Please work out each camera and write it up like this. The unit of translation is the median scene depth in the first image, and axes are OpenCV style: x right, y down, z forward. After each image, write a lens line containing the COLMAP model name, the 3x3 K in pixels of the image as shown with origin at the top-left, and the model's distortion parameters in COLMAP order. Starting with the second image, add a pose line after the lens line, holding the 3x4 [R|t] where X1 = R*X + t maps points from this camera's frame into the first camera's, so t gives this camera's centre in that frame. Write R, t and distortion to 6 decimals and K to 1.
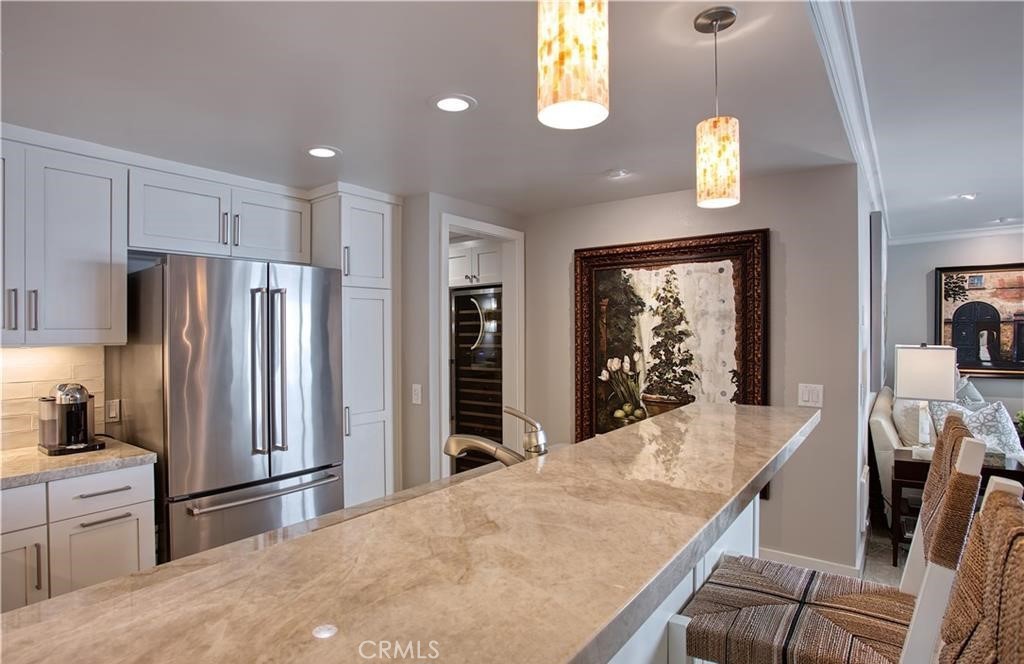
lens RADIAL K [[542.7, 0, 512.8], [0, 542.7, 341.1], [0, 0, 1]] dist [-0.032657, 0.006861]
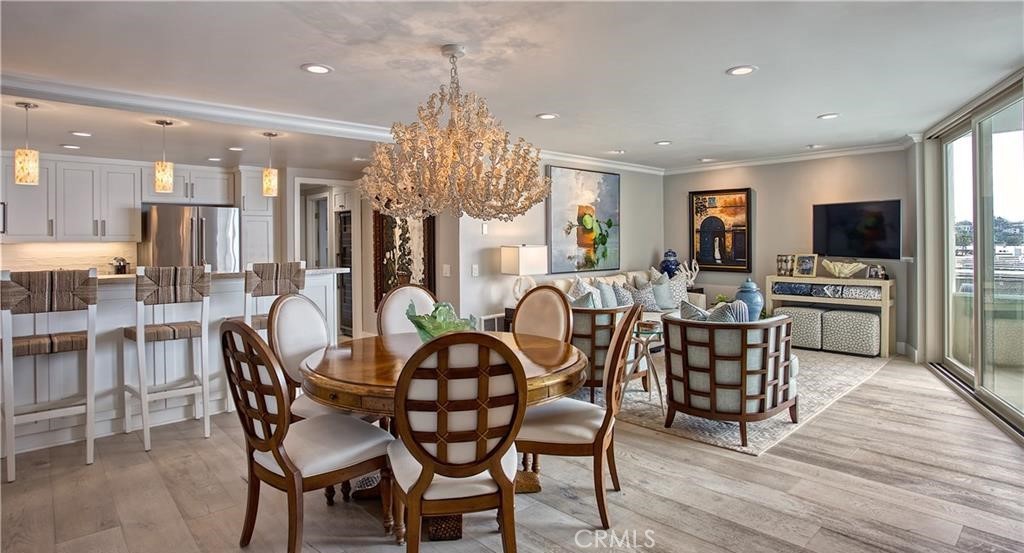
lens RADIAL K [[544.2, 0, 516.9], [0, 544.2, 248.4], [0, 0, 1]] dist [-0.018871, -0.000895]
pose [[0.980360, 0.006093, -0.197121, 0.676259], [-0.005722, 0.999981, 0.002453, 0.008765], [0.197132, -0.001277, 0.980376, -0.500296]]
